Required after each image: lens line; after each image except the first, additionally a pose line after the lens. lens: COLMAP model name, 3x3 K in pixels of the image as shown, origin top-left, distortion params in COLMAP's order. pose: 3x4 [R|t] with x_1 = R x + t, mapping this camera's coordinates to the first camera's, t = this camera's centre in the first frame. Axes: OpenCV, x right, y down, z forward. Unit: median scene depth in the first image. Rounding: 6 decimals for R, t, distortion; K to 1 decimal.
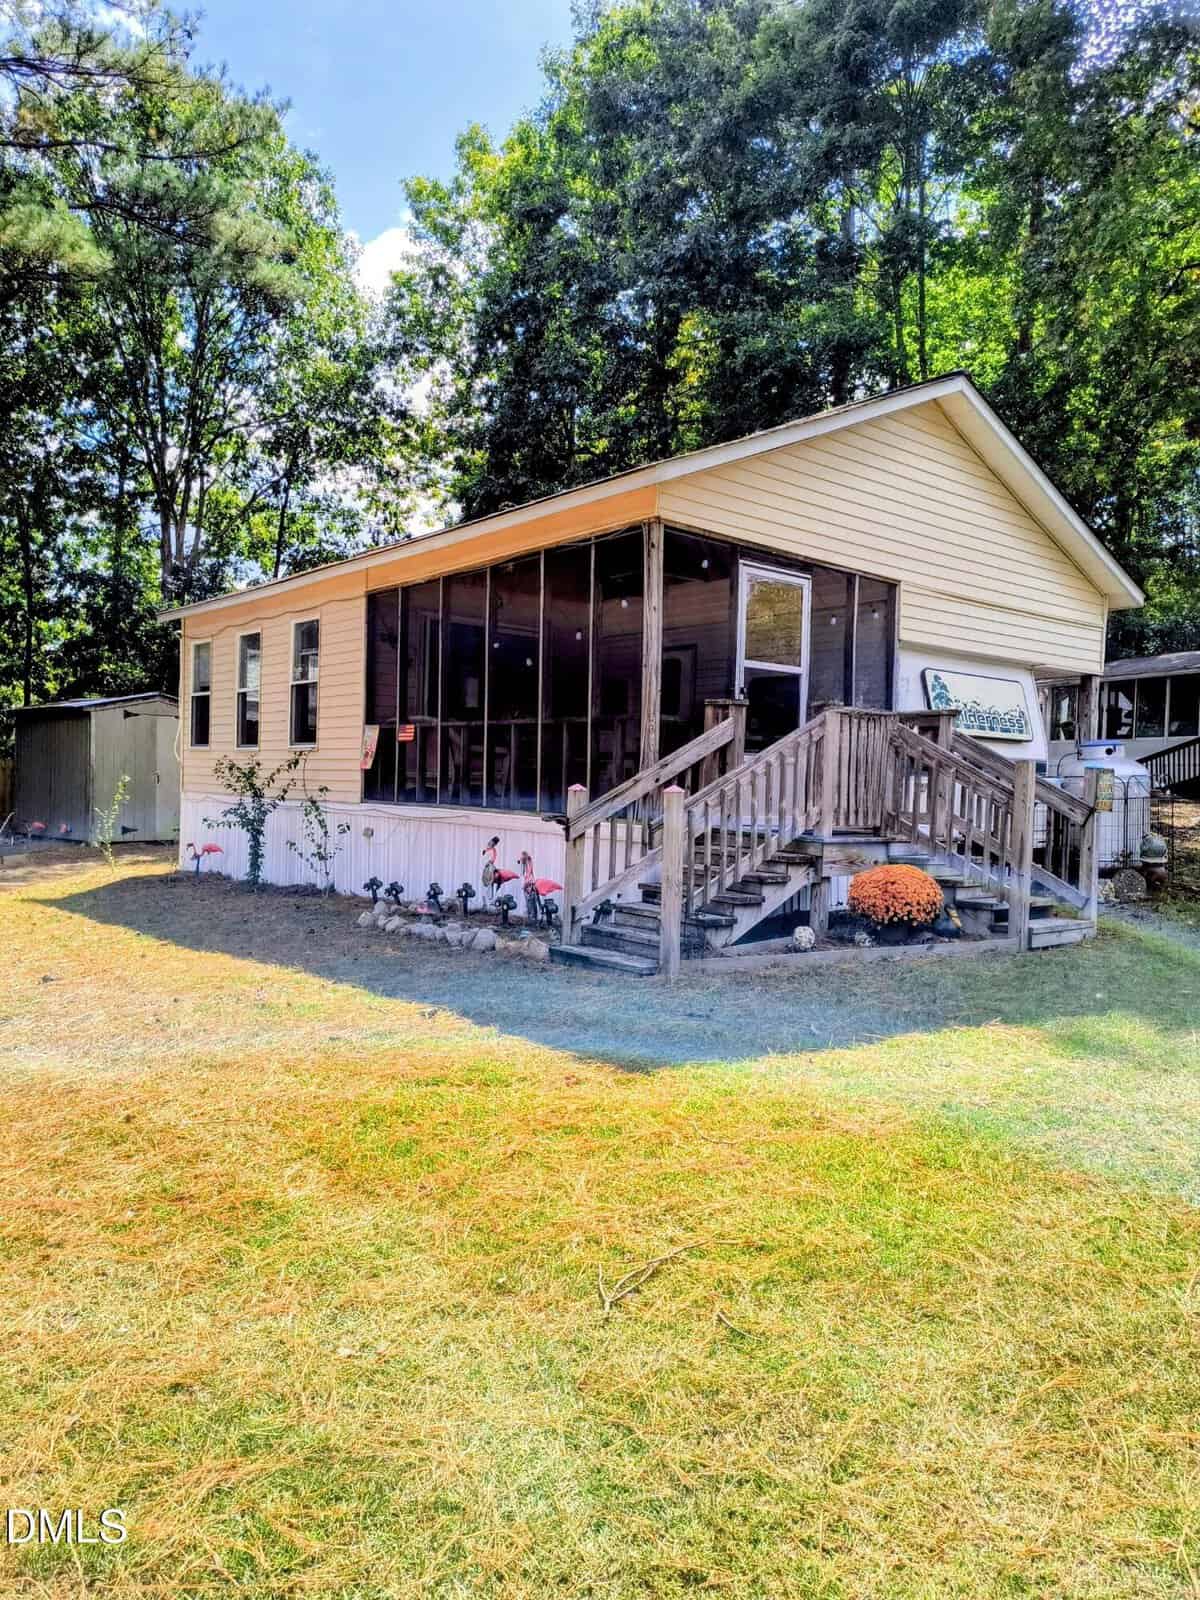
lens RADIAL K [[1105.4, 0, 583.8], [0, 1105.4, 796.6], [0, 0, 1]] dist [0.043733, -0.045546]
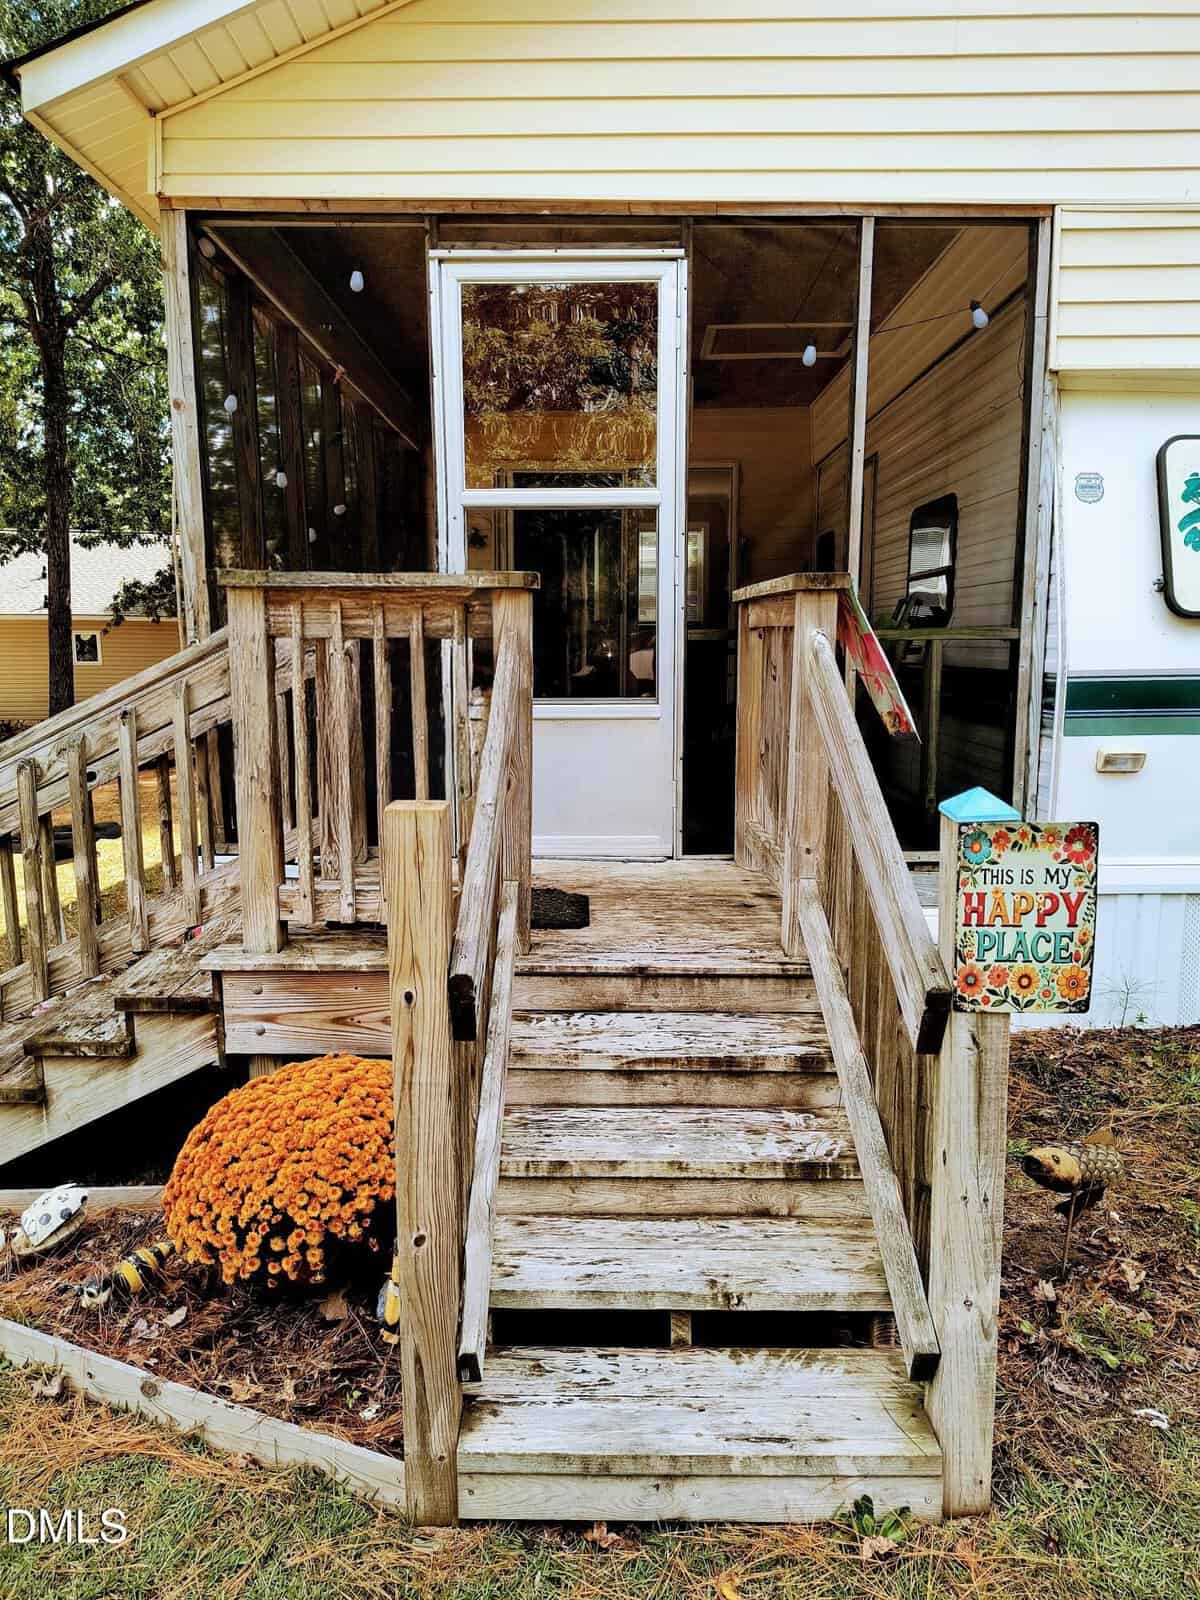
lens RADIAL K [[1105.4, 0, 583.8], [0, 1105.4, 796.6], [0, 0, 1]] dist [0.043733, -0.045546]
pose [[0.758530, 0.066182, -0.648269, 0.447133], [0.017639, 0.992379, 0.121952, -0.050412], [0.651400, -0.103939, 0.751582, 0.637694]]
